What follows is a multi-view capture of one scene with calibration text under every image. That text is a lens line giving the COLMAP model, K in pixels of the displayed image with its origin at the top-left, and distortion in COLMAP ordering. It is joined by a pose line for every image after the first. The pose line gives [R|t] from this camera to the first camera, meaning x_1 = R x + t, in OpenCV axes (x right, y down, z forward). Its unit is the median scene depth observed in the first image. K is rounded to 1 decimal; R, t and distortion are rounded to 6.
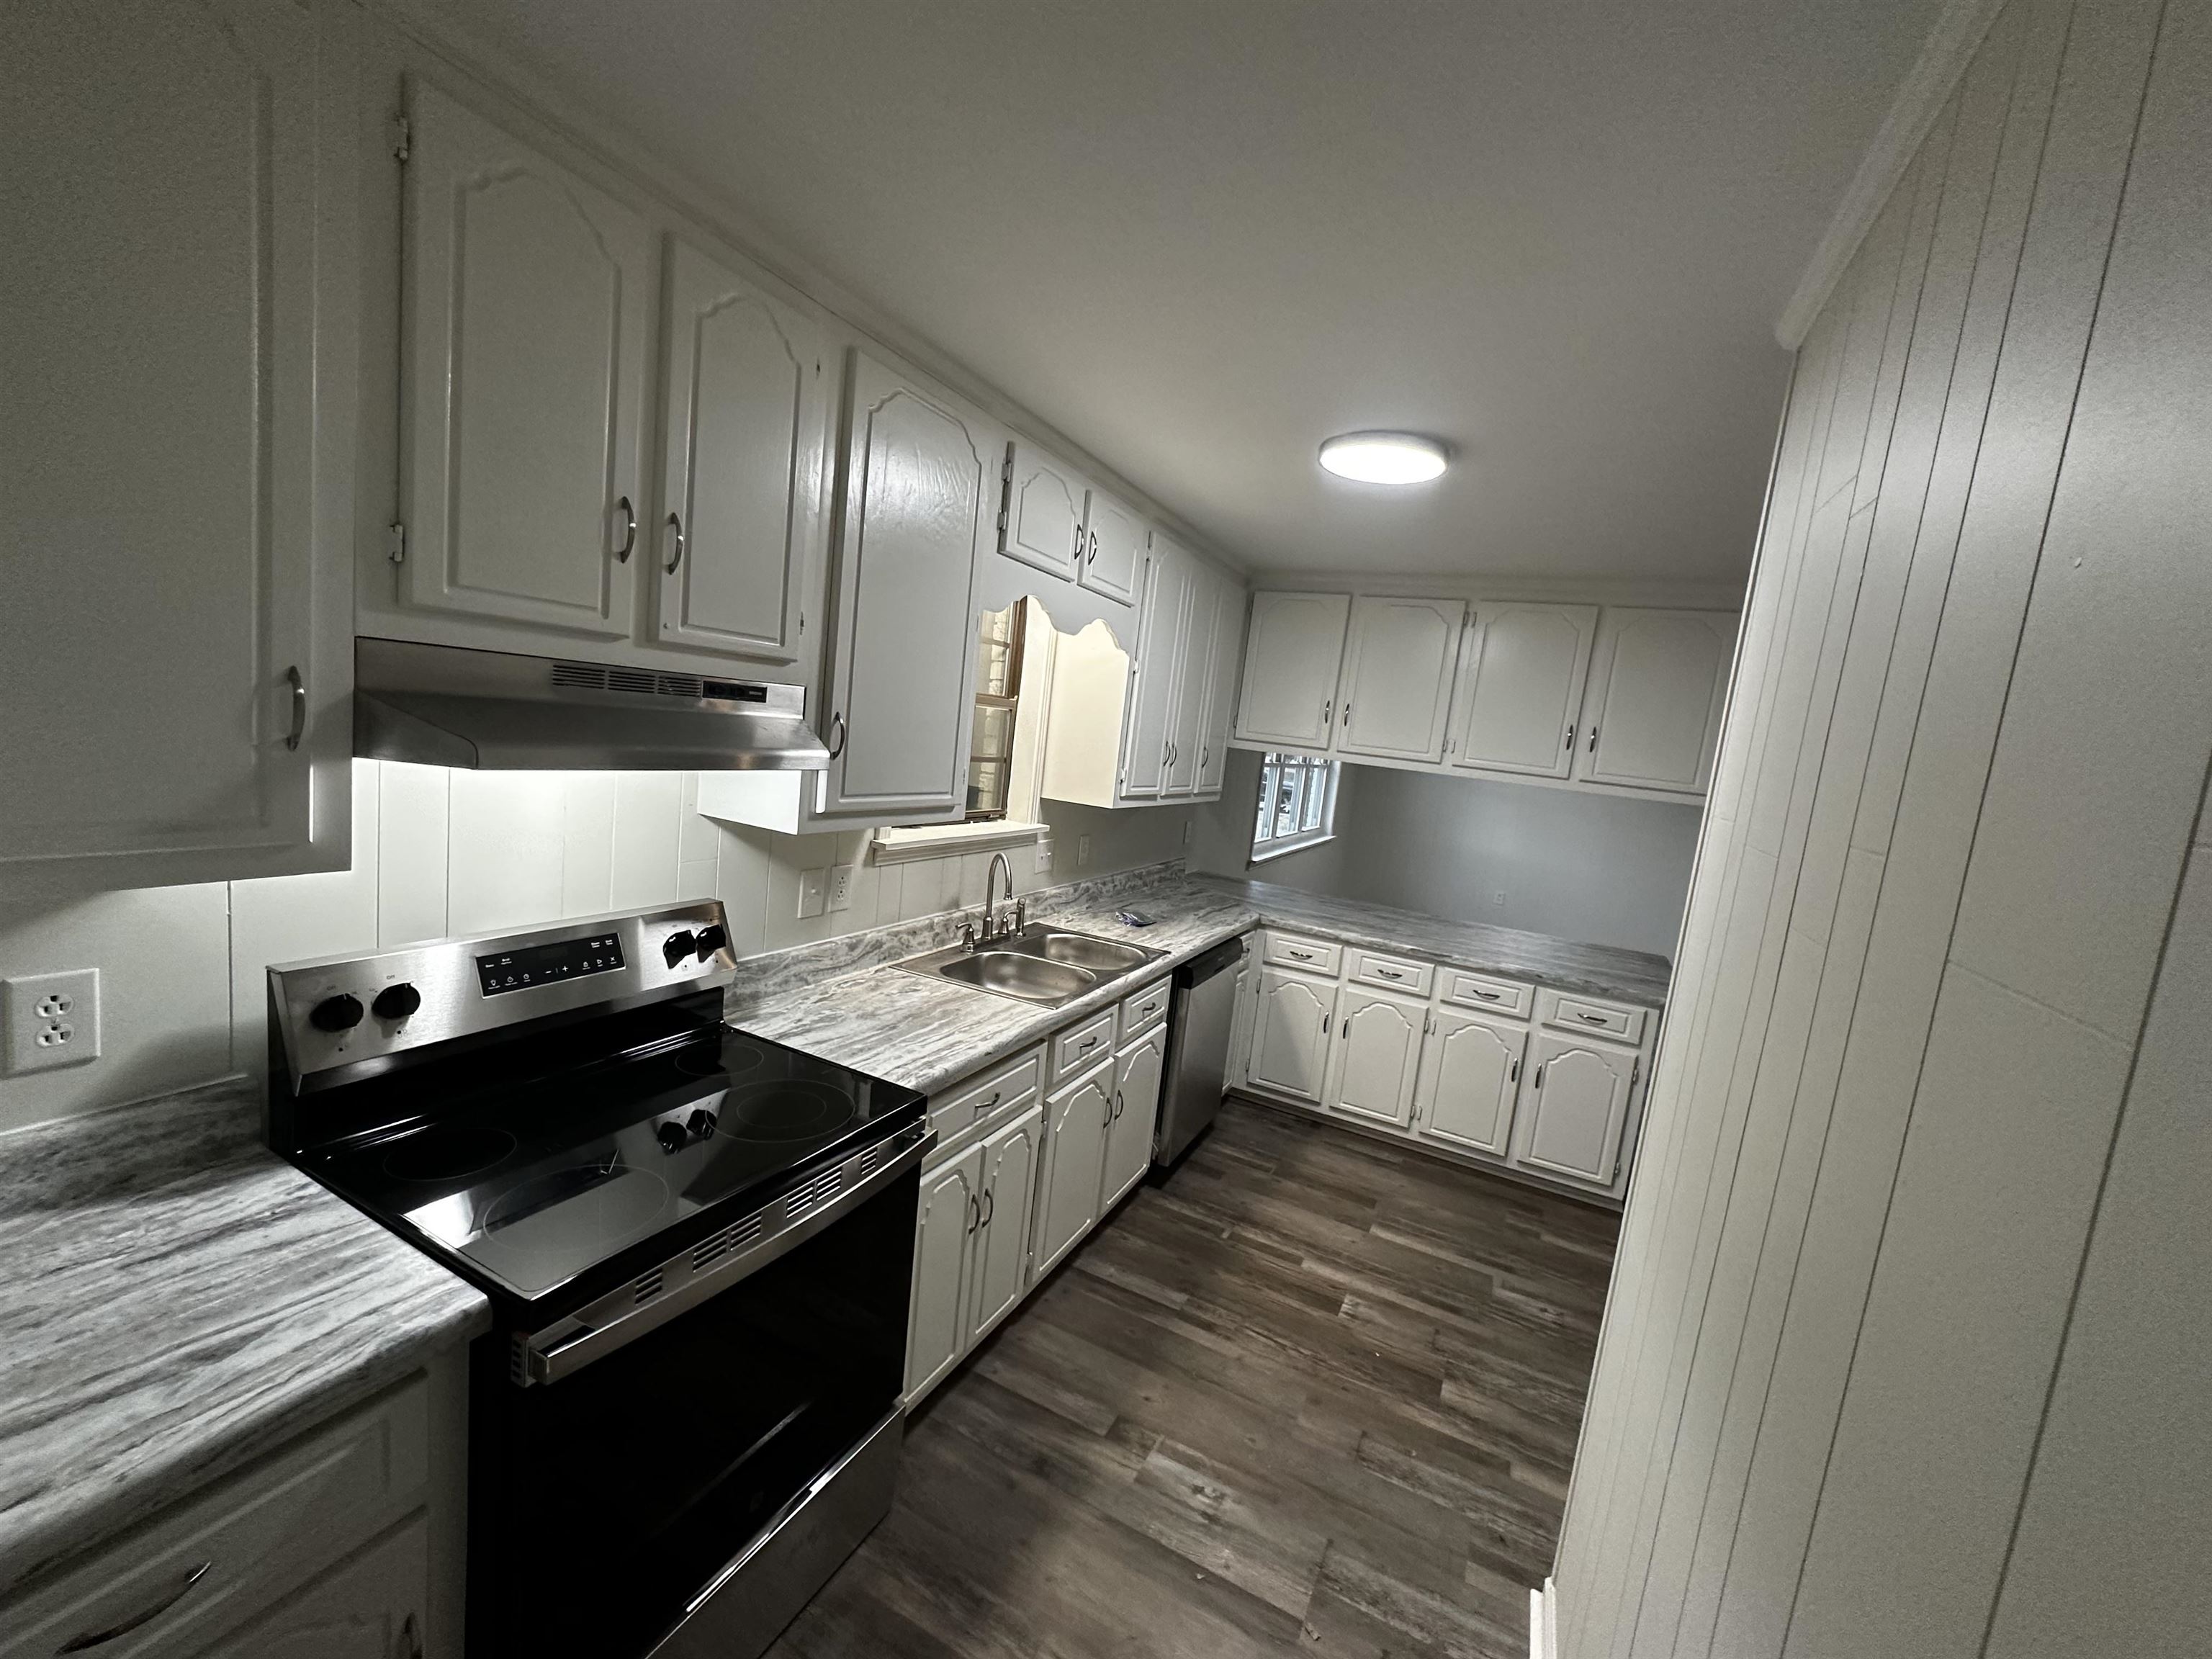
lens RADIAL K [[872.9, 0, 1101.6], [0, 872.9, 827.9], [0, 0, 1]] dist [-0.010605, 0.002175]
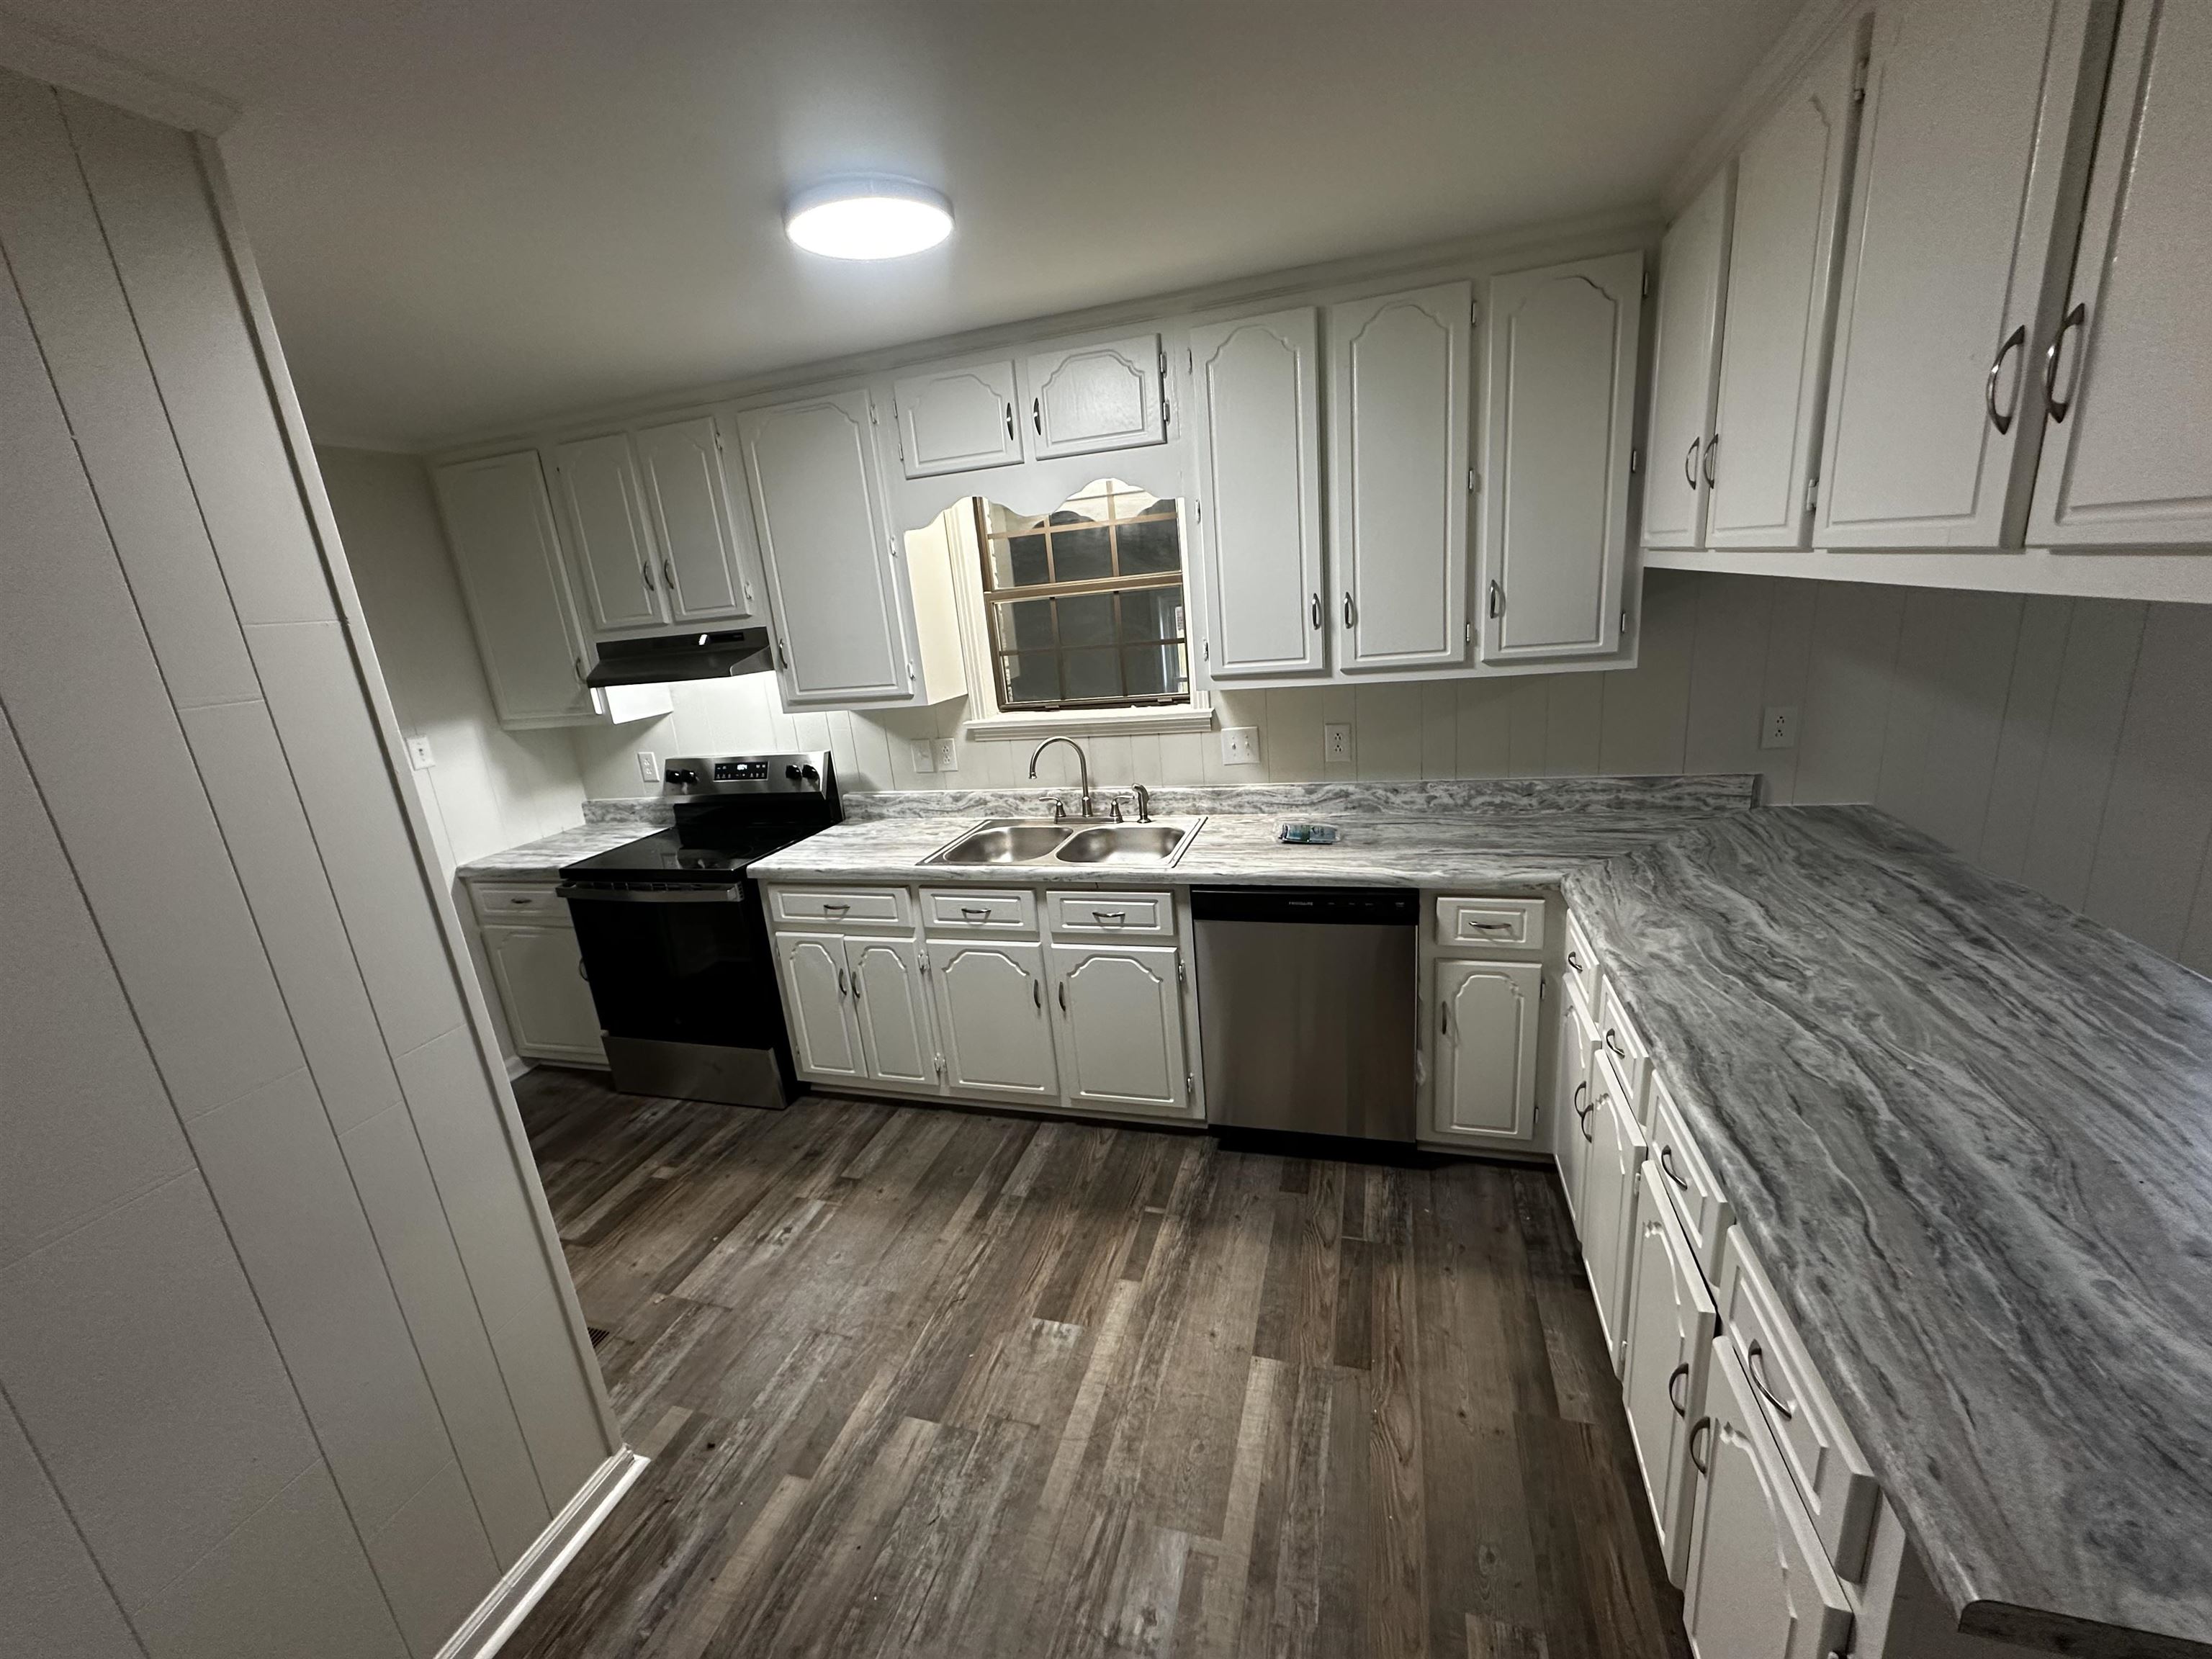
lens RADIAL K [[872.9, 0, 1113.0], [0, 872.9, 836.9], [0, 0, 1]] dist [-0.010605, 0.002175]
pose [[0.166780, 0.143632, -0.975476, 1.121936], [-0.007898, 0.989496, 0.144346, -0.003501], [0.985962, -0.016370, 0.166163, 1.044496]]
